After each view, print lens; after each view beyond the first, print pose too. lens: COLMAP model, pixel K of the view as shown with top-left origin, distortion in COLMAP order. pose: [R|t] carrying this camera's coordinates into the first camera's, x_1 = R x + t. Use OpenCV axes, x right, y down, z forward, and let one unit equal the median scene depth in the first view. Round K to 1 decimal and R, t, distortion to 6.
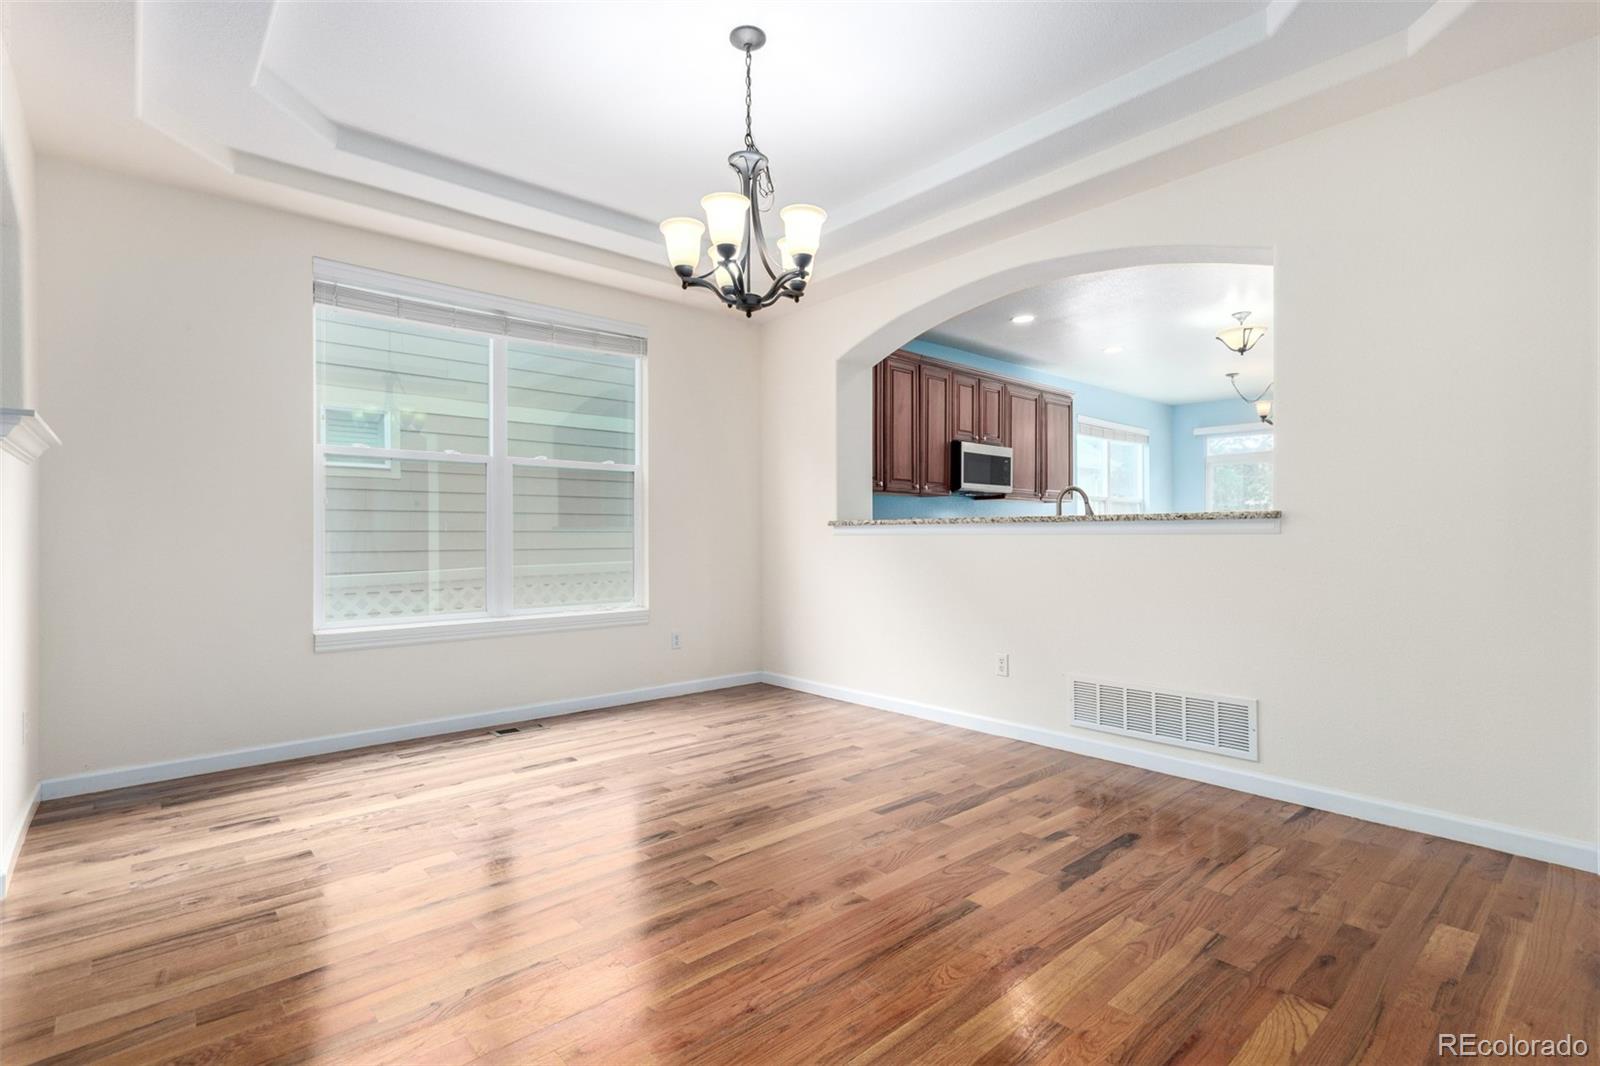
lens RADIAL K [[762.5, 0, 800.0], [0, 762.5, 533.0], [0, 0, 1]] dist [0.002176, 0.000311]
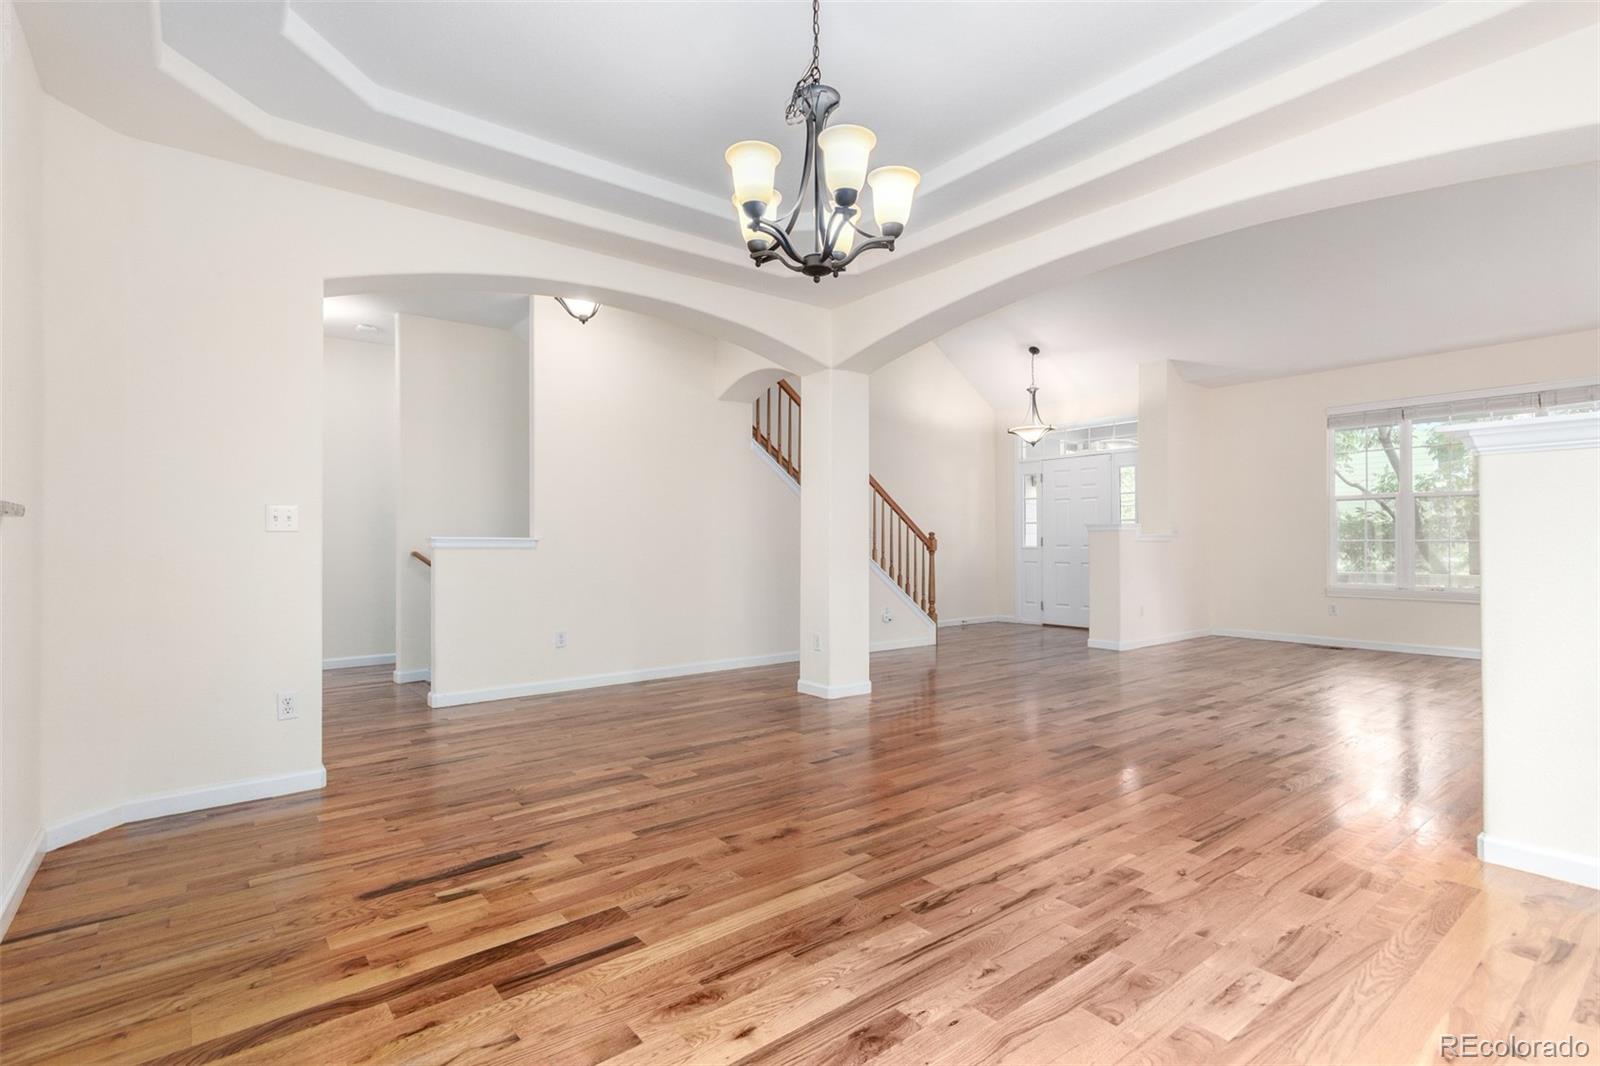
lens RADIAL K [[749.3, 0, 796.7], [0, 749.3, 545.8], [0, 0, 1]] dist [0.003505, 0.000835]
pose [[-0.998283, 0.005975, 0.058276, -0.091812], [0.005972, 0.999982, -0.000231, 0.010753], [-0.058276, 0.000118, -0.998300, 1.839894]]
